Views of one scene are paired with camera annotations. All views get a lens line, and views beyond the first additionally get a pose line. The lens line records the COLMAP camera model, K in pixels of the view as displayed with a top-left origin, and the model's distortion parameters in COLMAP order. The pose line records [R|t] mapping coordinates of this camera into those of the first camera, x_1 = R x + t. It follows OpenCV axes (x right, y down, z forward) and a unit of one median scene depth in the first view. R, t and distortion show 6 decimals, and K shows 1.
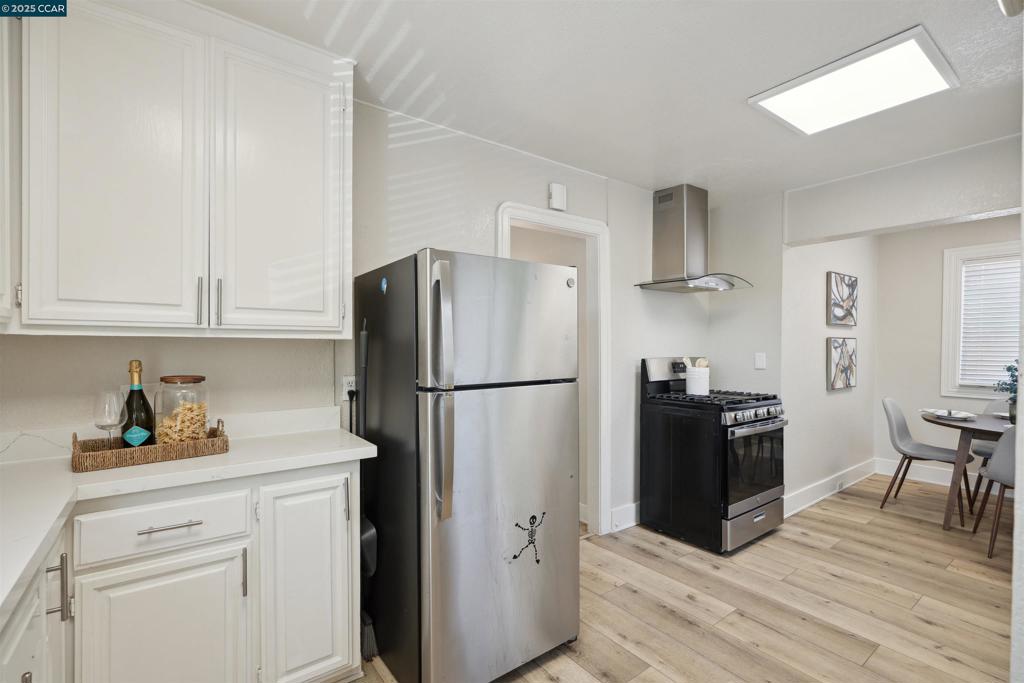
lens RADIAL K [[460.7, 0, 510.1], [0, 460.7, 351.5], [0, 0, 1]] dist [-0.012270, 0.002922]
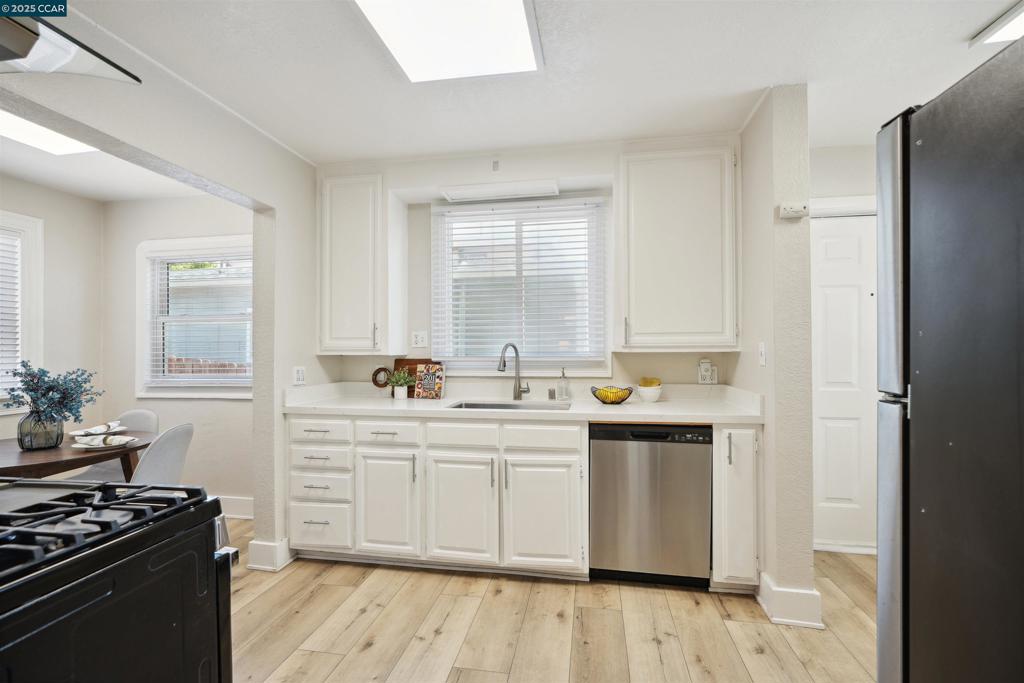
lens RADIAL K [[460.7, 0, 513.1], [0, 460.7, 344.9], [0, 0, 1]] dist [-0.012270, 0.002922]
pose [[-0.694197, 0.008916, 0.719730, 0.045850], [0.018445, 0.999815, 0.005405, 0.003925], [-0.719549, 0.017027, -0.694233, 0.941599]]
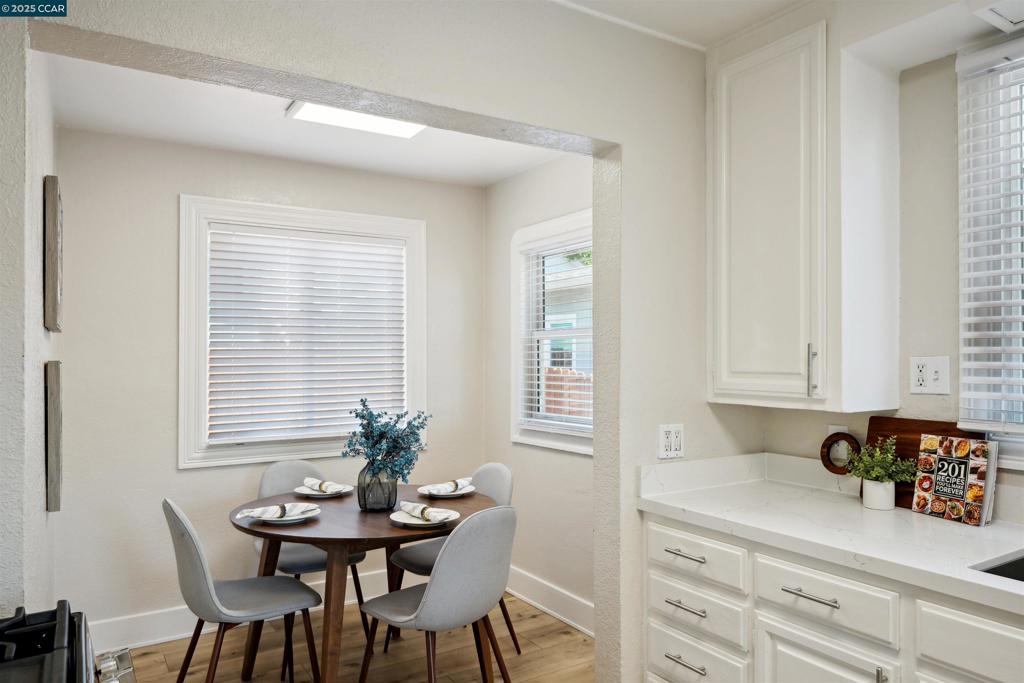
lens RADIAL K [[689.8, 0, 512.9], [0, 689.8, 352.0], [0, 0, 1]] dist [-0.008903, 0.006749]
pose [[0.068884, 0.006201, 0.997605, 0.232067], [0.021633, 0.999736, -0.007708, -0.031500], [-0.997390, 0.022113, 0.068732, 0.739935]]
